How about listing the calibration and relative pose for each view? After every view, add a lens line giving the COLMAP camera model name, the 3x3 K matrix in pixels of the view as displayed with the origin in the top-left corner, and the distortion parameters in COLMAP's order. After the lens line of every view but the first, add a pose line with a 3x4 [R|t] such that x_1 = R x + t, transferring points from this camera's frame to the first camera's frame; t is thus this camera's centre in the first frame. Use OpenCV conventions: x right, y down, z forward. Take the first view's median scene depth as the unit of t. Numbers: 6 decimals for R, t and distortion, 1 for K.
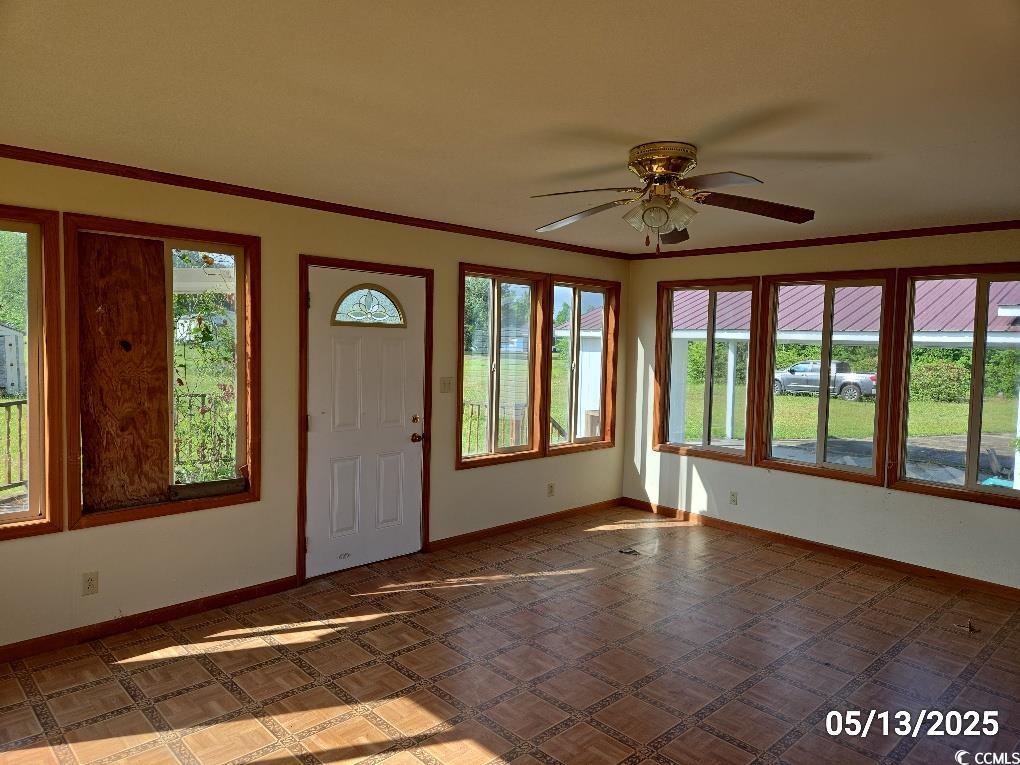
lens RADIAL K [[676.2, 0, 513.2], [0, 676.2, 375.5], [0, 0, 1]] dist [0.085874, -0.089716]
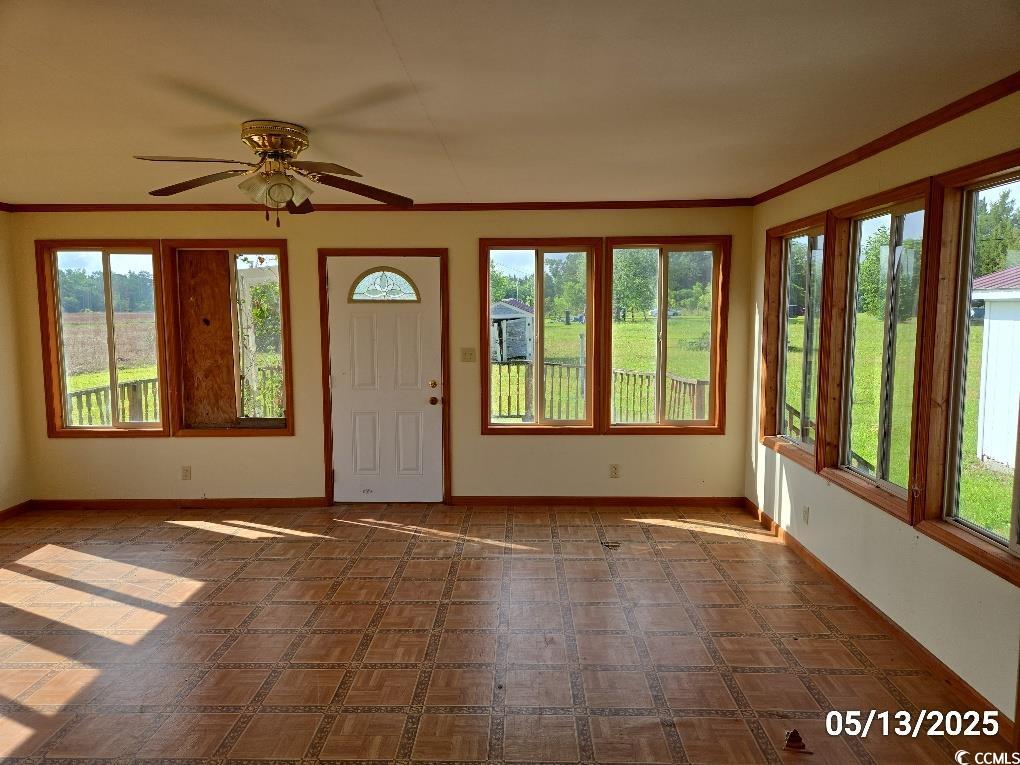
lens RADIAL K [[676.2, 0, 513.2], [0, 676.2, 375.5], [0, 0, 1]] dist [0.085874, -0.089716]
pose [[0.710258, 0.040122, -0.702797, 0.823529], [-0.014130, 0.998986, 0.042752, 0.000115], [0.703800, -0.020434, 0.710104, 0.331930]]
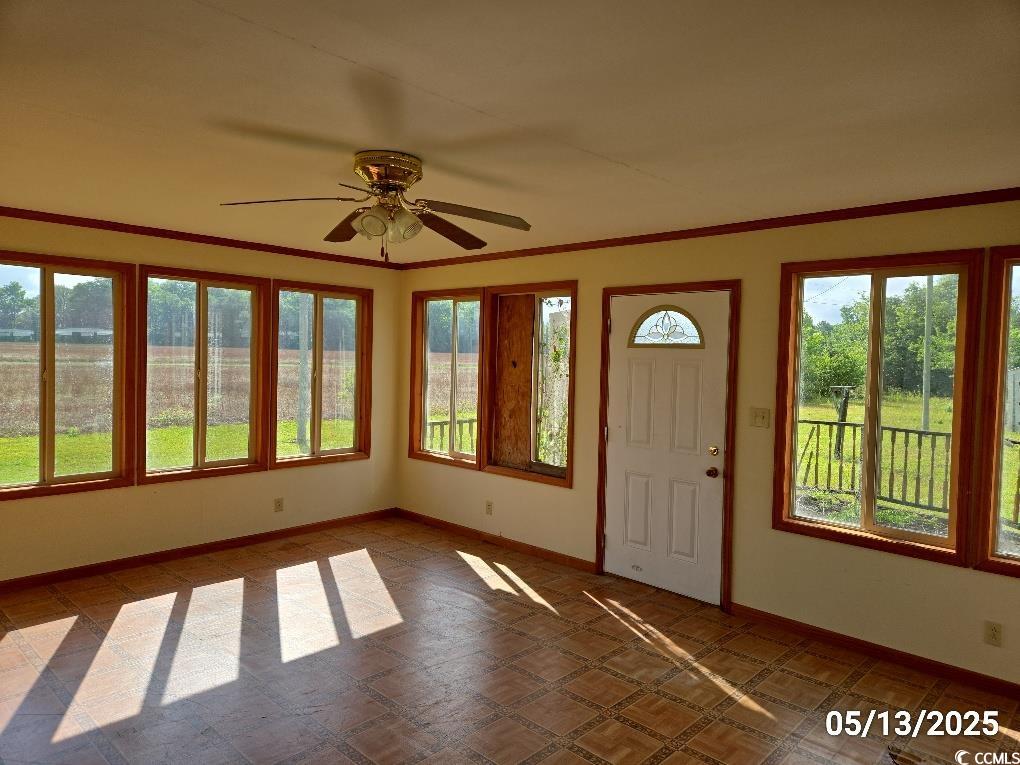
lens RADIAL K [[676.2, 0, 513.2], [0, 676.2, 375.5], [0, 0, 1]] dist [0.085874, -0.089716]
pose [[0.049334, 0.010141, -0.998731, 0.813746], [-0.072475, 0.997349, 0.006547, -0.023171], [0.996149, 0.072060, 0.049938, 0.768274]]
